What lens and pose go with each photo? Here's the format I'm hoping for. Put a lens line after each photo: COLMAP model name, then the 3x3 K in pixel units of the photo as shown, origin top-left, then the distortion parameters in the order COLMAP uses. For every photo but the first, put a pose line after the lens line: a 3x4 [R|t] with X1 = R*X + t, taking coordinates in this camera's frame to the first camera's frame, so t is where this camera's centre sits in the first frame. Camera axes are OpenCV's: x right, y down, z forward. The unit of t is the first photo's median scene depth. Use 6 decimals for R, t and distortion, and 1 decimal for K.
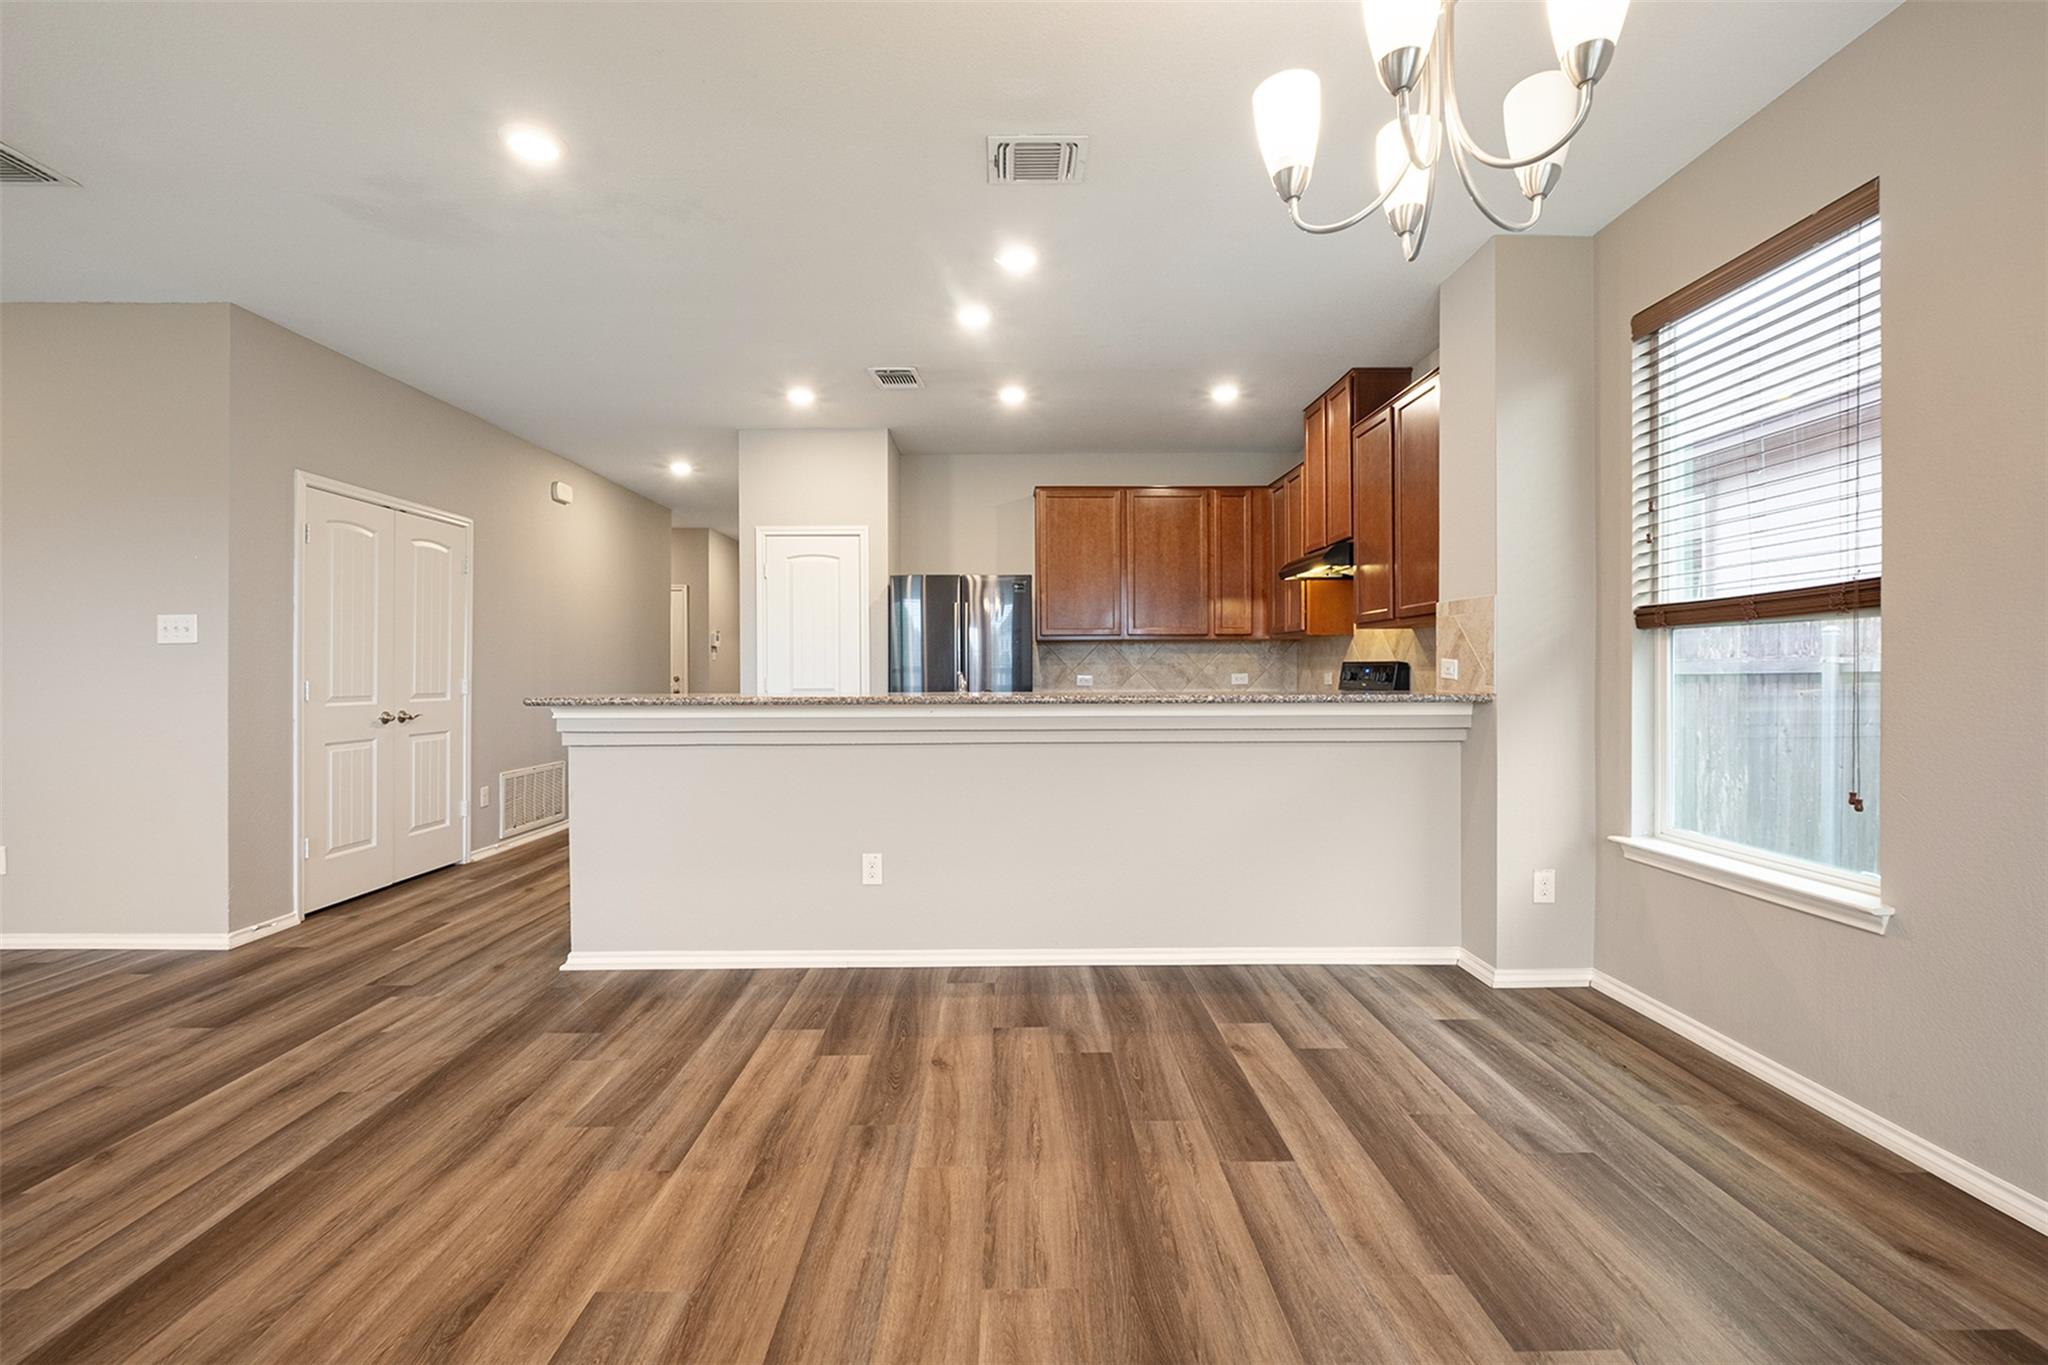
lens RADIAL K [[890.1, 0, 1021.2], [0, 890.1, 671.4], [0, 0, 1]] dist [-0.000245, -0.004405]
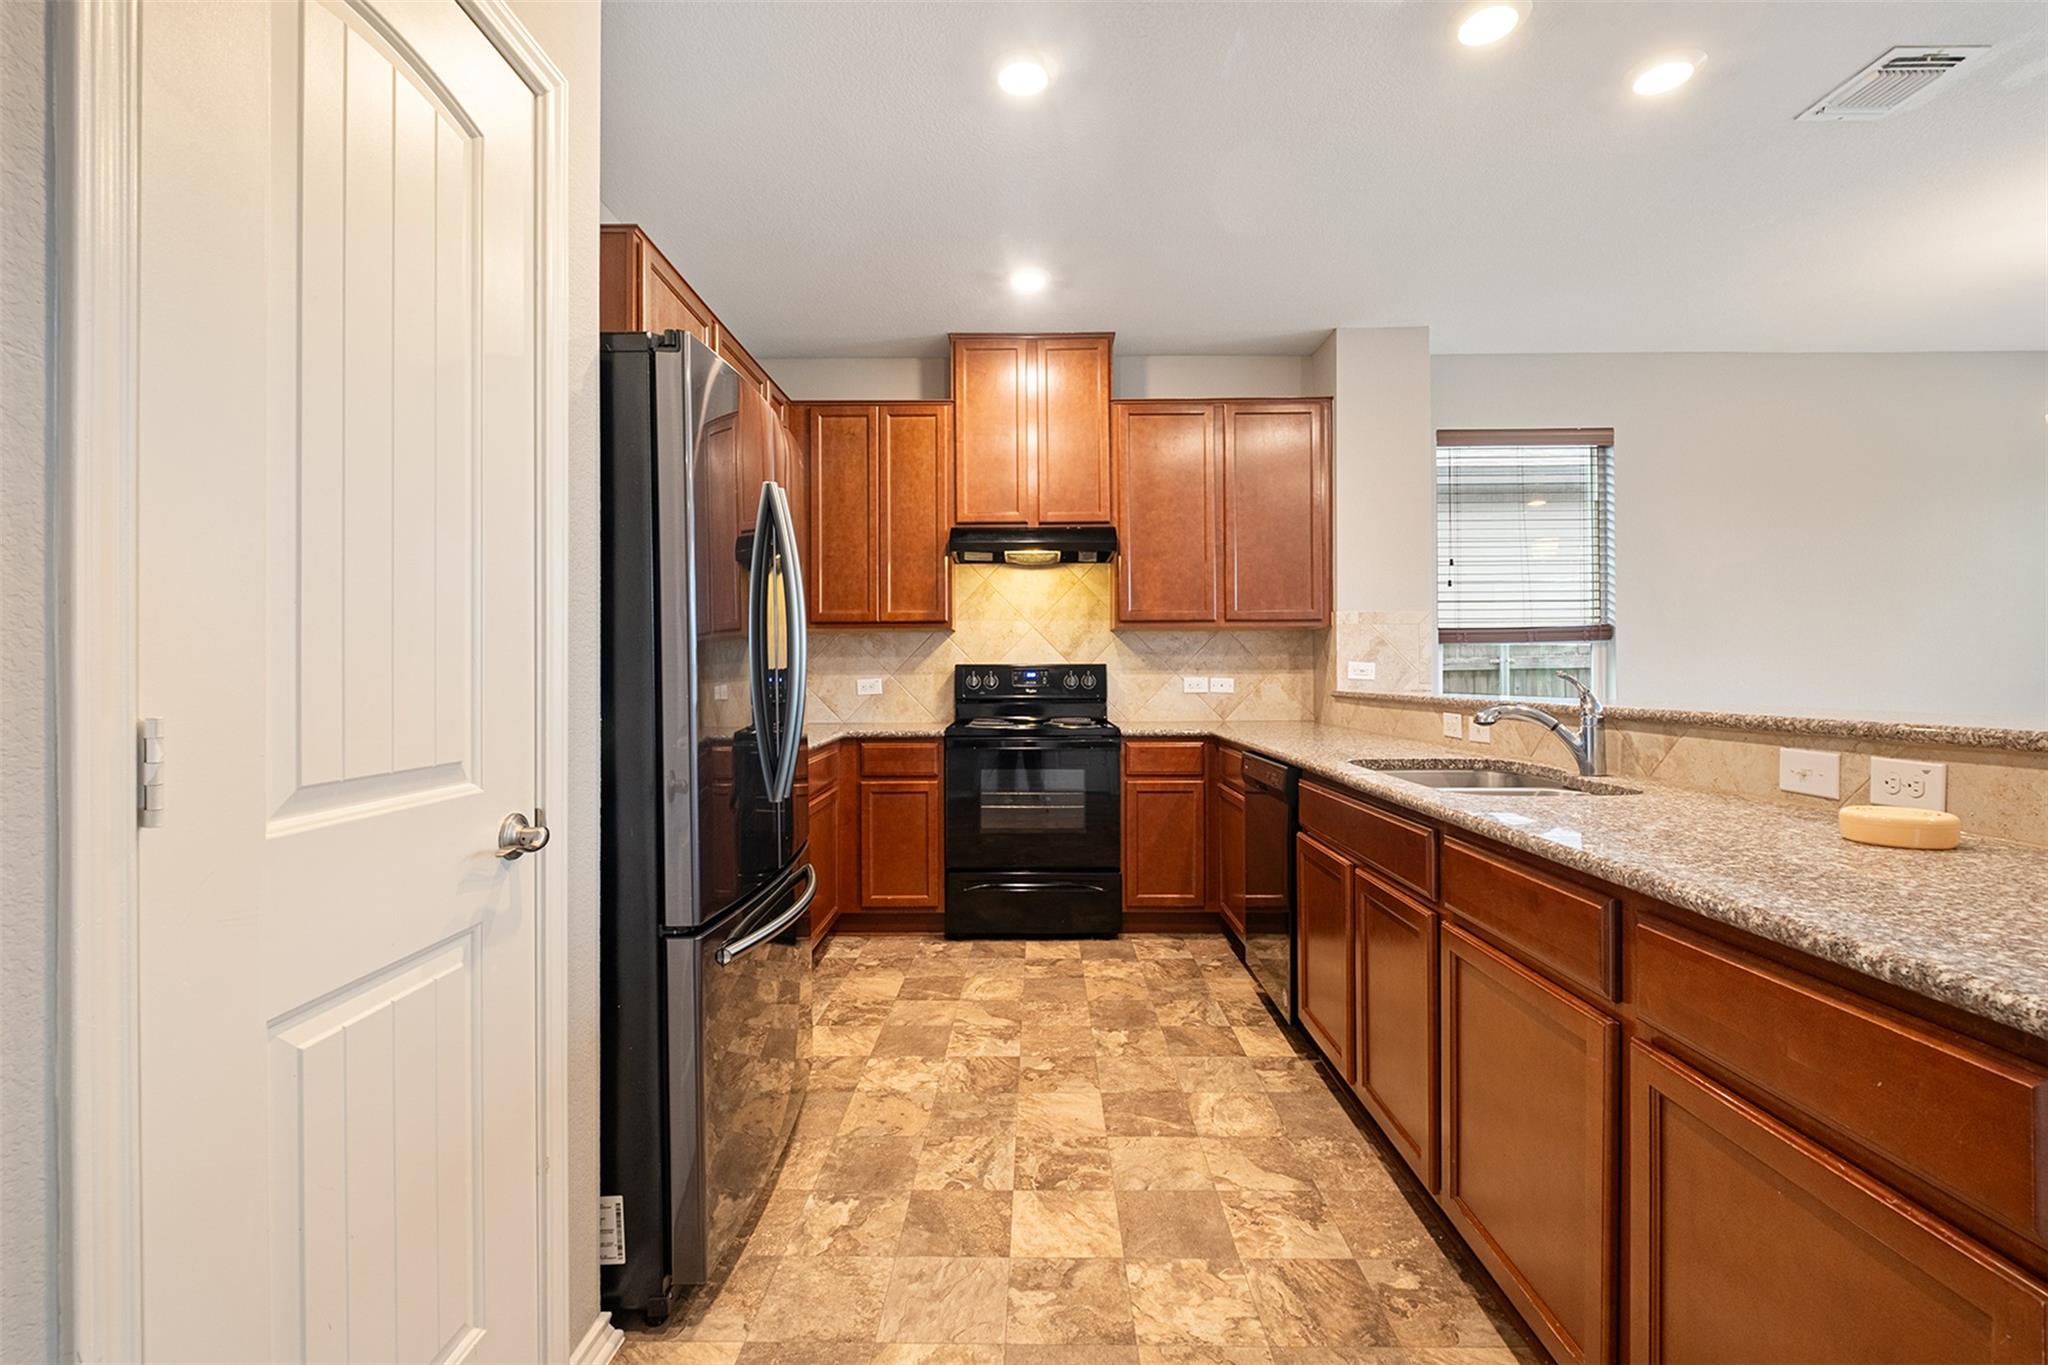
lens RADIAL K [[890.1, 0, 1029.7], [0, 890.1, 668.7], [0, 0, 1]] dist [-0.000245, -0.004405]
pose [[0.032084, 0.009616, 0.999439, -0.842303], [0.006786, 0.999929, -0.009839, 0.002818], [-0.999462, 0.007098, 0.032016, 1.744395]]
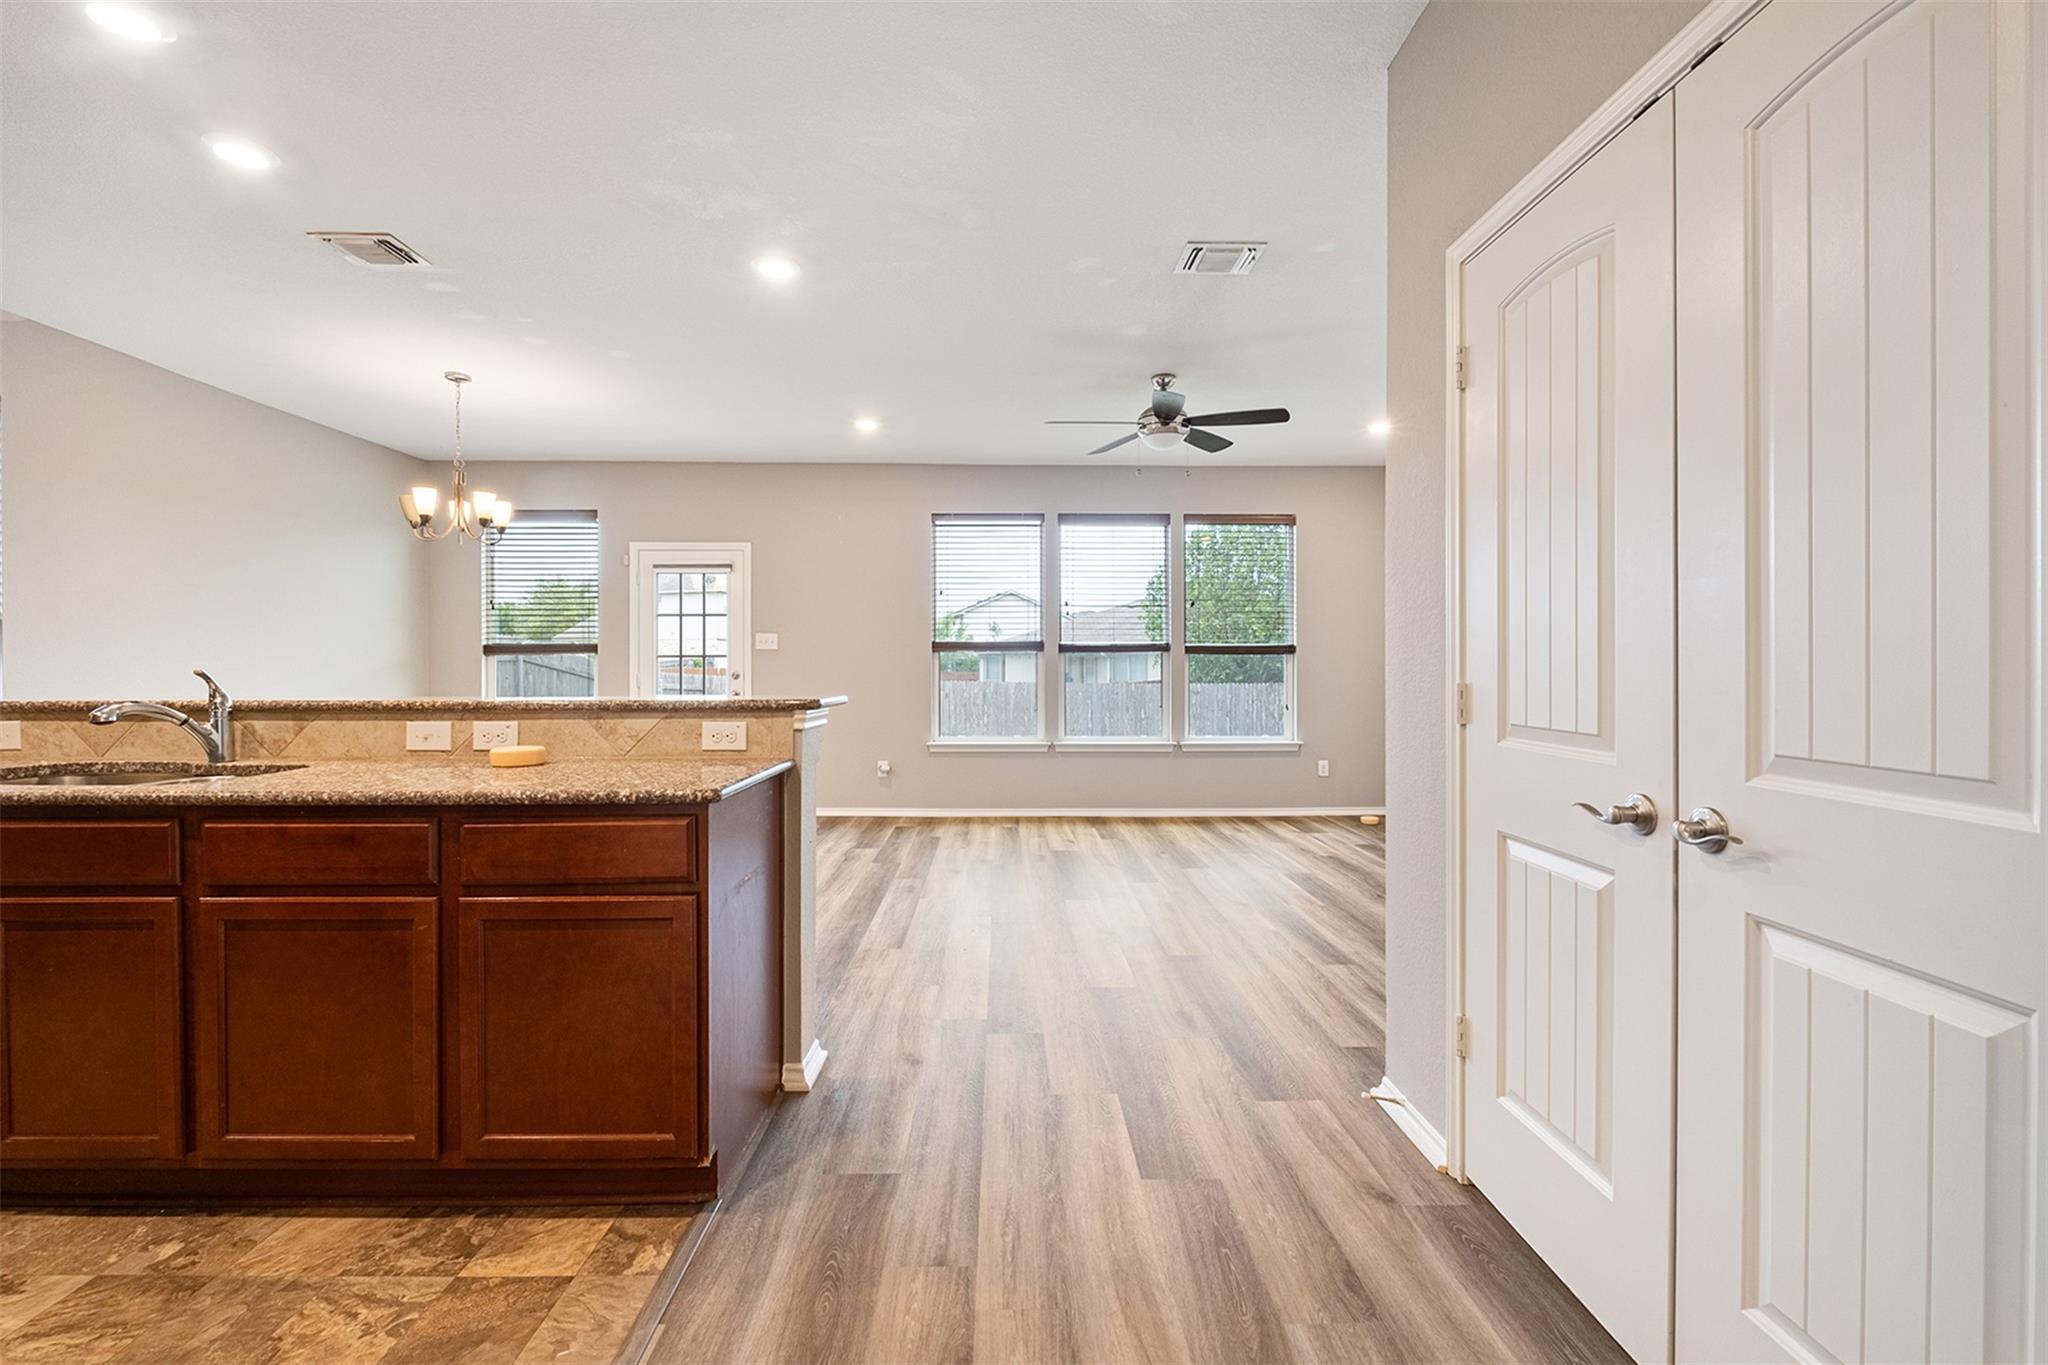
lens RADIAL K [[890.1, 0, 1021.6], [0, 890.1, 685.4], [0, 0, 1]] dist [-0.000245, -0.004405]
pose [[-0.999960, 0.004776, -0.007511, -0.833631], [0.004607, 0.999739, 0.022395, 0.000157], [0.007616, 0.022360, -0.999721, 2.155768]]
